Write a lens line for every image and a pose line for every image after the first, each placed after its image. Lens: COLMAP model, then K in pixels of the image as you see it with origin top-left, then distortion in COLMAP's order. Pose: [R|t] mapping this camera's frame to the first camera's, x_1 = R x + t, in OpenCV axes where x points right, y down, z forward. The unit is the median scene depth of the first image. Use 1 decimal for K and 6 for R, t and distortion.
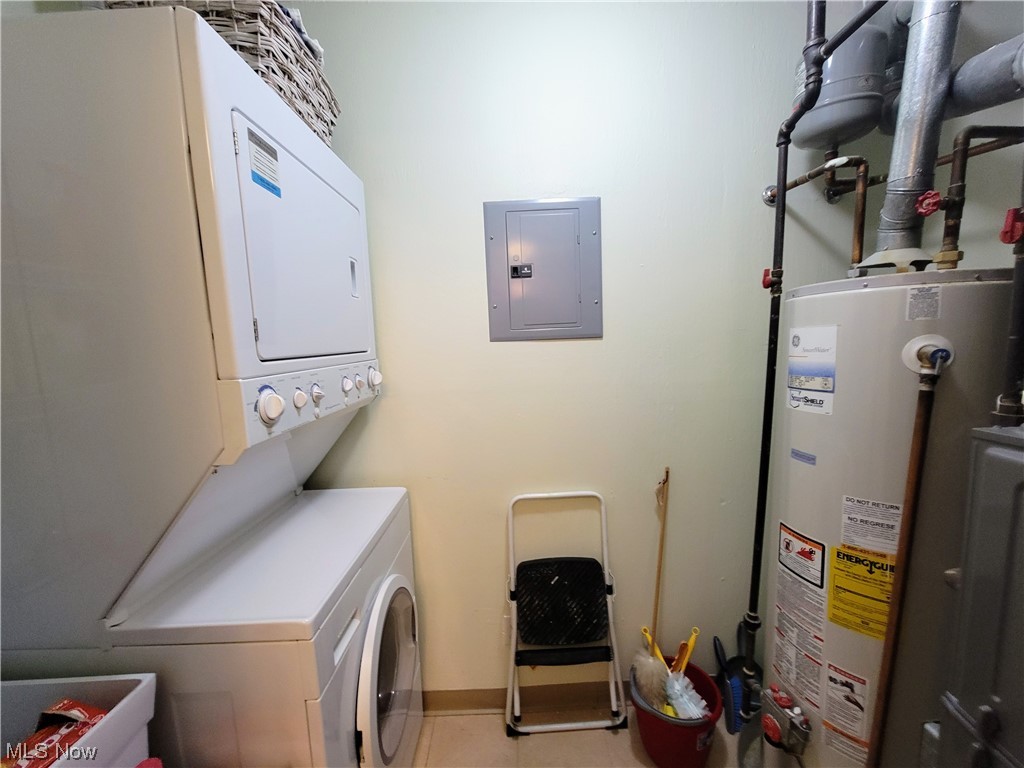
lens RADIAL K [[415.6, 0, 514.6], [0, 415.6, 393.1], [0, 0, 1]] dist [-0.002832, -0.000247]
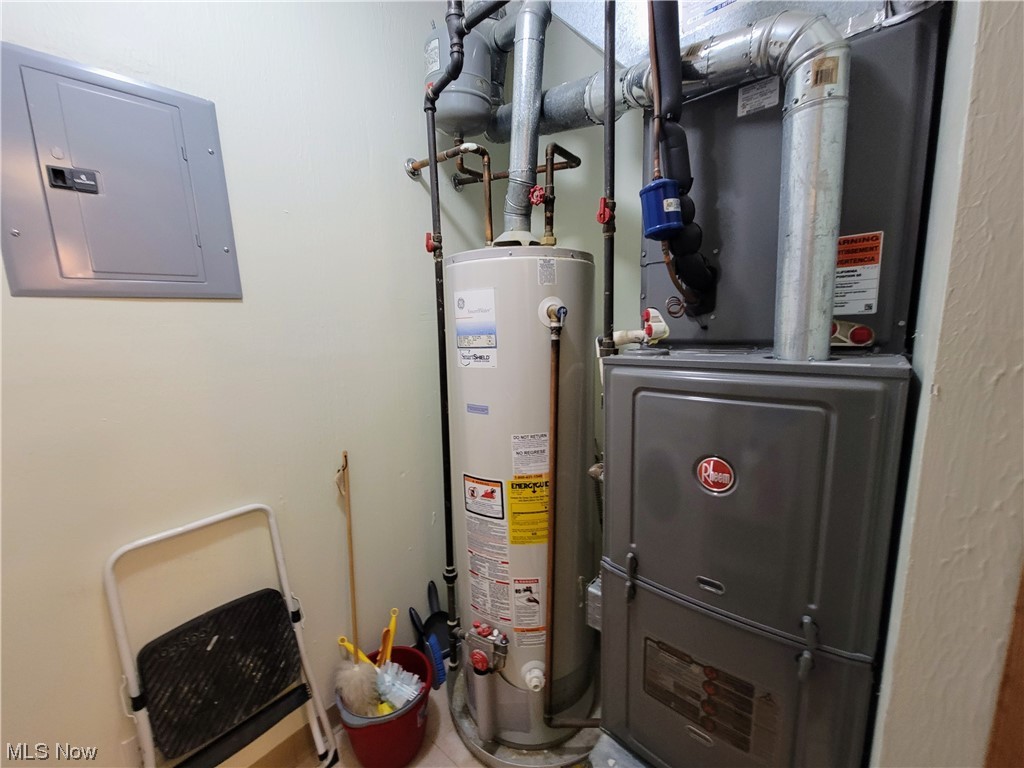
lens RADIAL K [[415.6, 0, 514.6], [0, 415.6, 393.1], [0, 0, 1]] dist [-0.002832, -0.000247]
pose [[0.659502, -0.112985, 0.743163, -0.054252], [0.100453, 0.993019, 0.061827, 0.050326], [-0.744961, 0.033878, 0.666248, 0.181975]]
